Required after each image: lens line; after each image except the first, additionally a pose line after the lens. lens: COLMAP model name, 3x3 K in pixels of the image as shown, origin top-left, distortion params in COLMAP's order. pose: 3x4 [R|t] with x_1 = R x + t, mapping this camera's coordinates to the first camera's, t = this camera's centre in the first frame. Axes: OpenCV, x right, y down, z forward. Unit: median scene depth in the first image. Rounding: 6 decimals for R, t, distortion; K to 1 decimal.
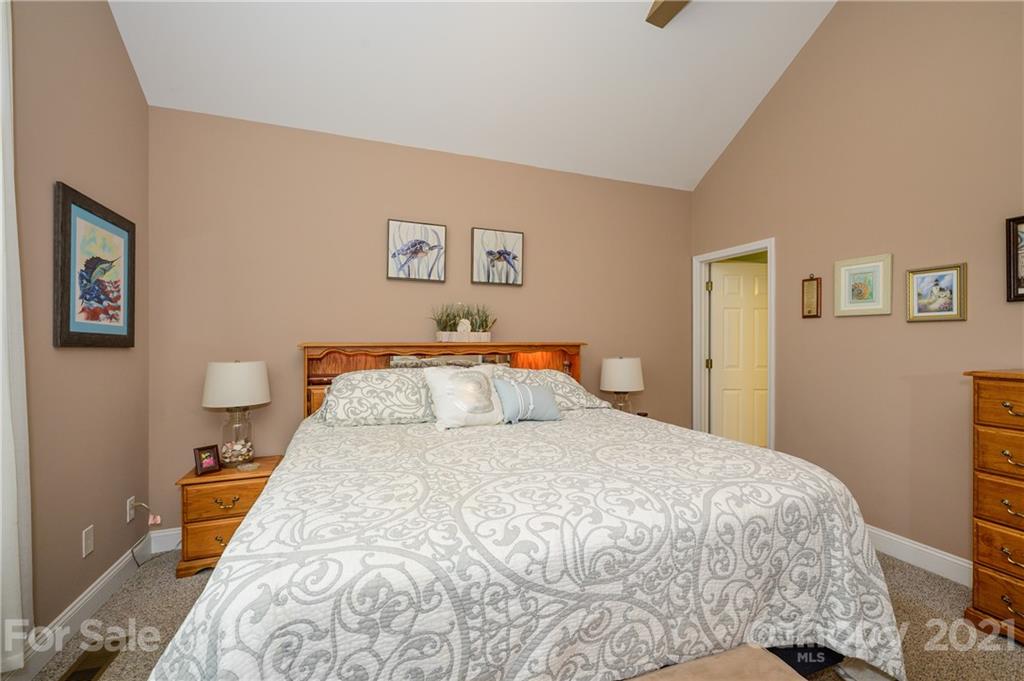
lens RADIAL K [[430.0, 0, 511.9], [0, 430.0, 338.0], [0, 0, 1]] dist [-0.000507, -0.000313]
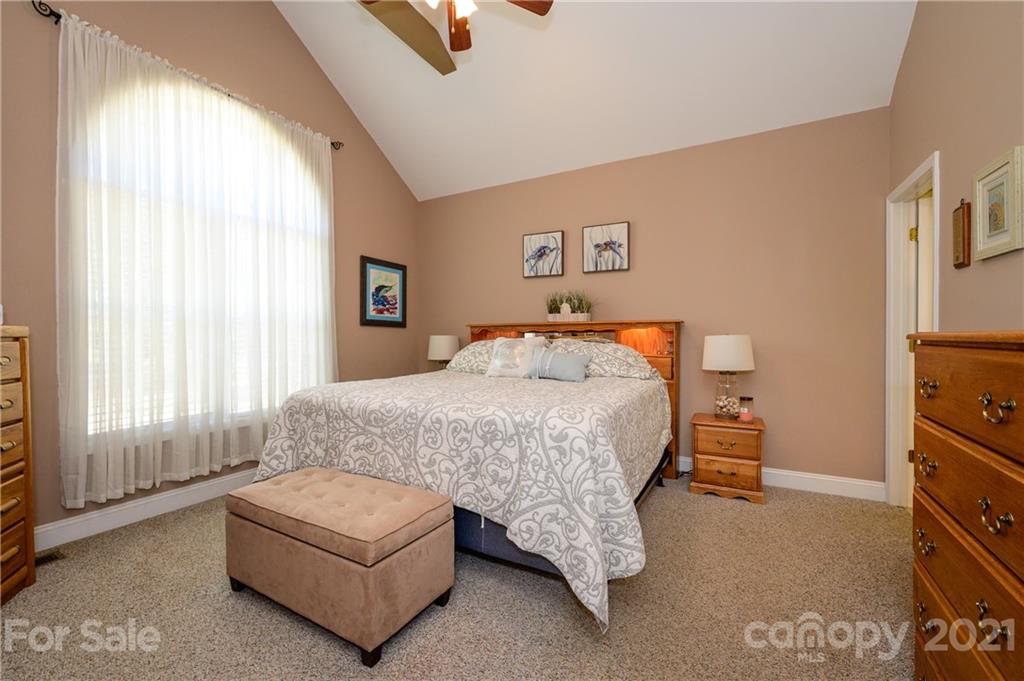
lens RADIAL K [[430.0, 0, 509.8], [0, 430.0, 340.5], [0, 0, 1]] dist [-0.000507, -0.000313]
pose [[0.639747, 0.003202, -0.768579, 1.022454], [0.008647, 0.999898, 0.011364, 0.066696], [0.768537, -0.013916, 0.639654, 0.092136]]
